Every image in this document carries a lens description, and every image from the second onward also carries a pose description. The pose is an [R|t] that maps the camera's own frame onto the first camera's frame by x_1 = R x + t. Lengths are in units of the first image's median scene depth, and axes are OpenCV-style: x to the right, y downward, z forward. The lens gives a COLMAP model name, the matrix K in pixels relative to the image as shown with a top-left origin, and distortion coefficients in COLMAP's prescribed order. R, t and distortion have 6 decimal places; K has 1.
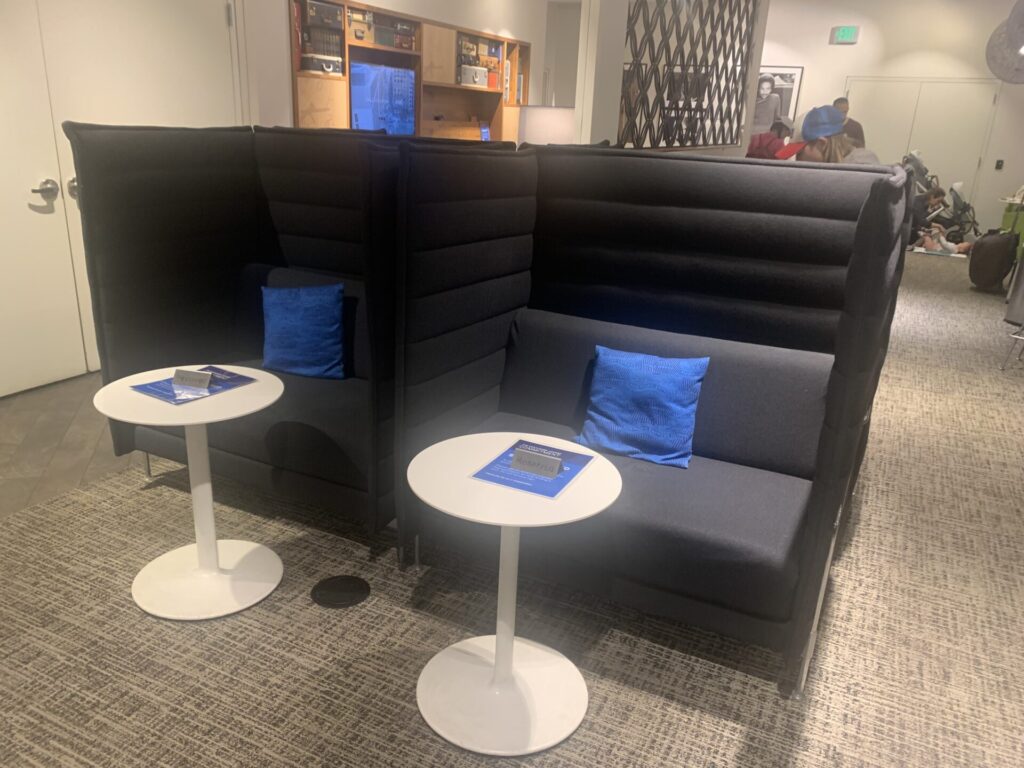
lens RADIAL K [[790.3, 0, 512.0], [0, 790.3, 384.0], [0, 0, 1]] dist [0.030797, -0.014015]
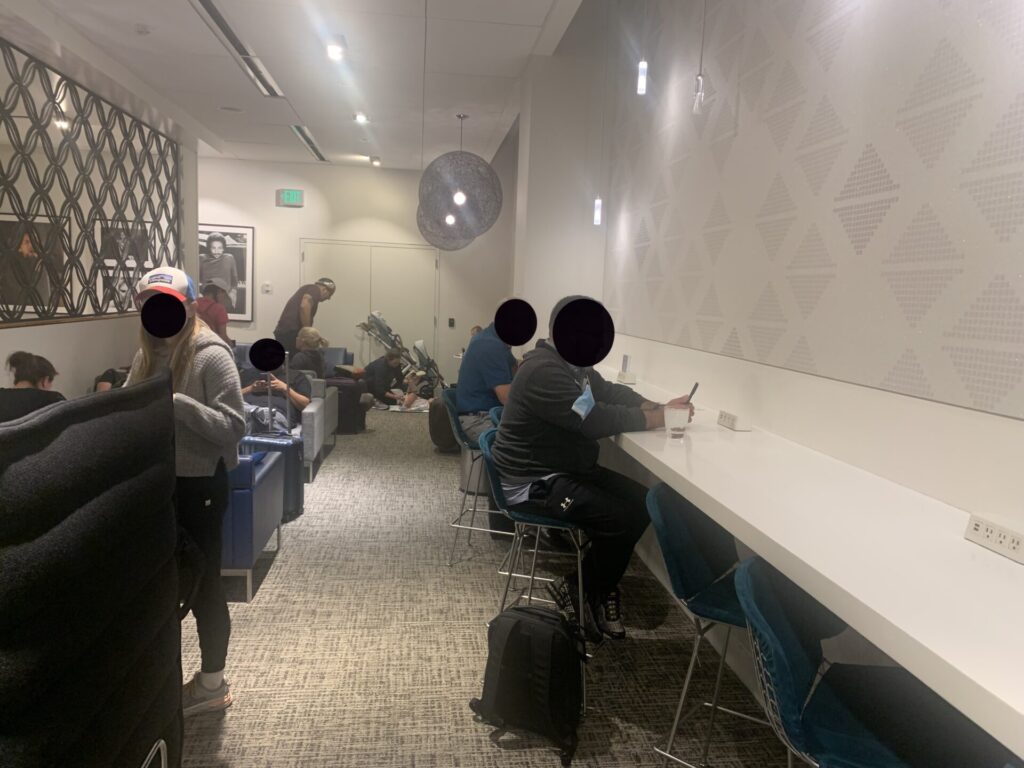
lens RADIAL K [[790.3, 0, 512.0], [0, 790.3, 384.0], [0, 0, 1]] dist [0.030797, -0.014015]
pose [[0.839593, -0.071038, 0.538550, 0.130913], [0.169273, 0.976263, -0.135119, -0.048652], [-0.516168, 0.204607, 0.831689, 0.125544]]
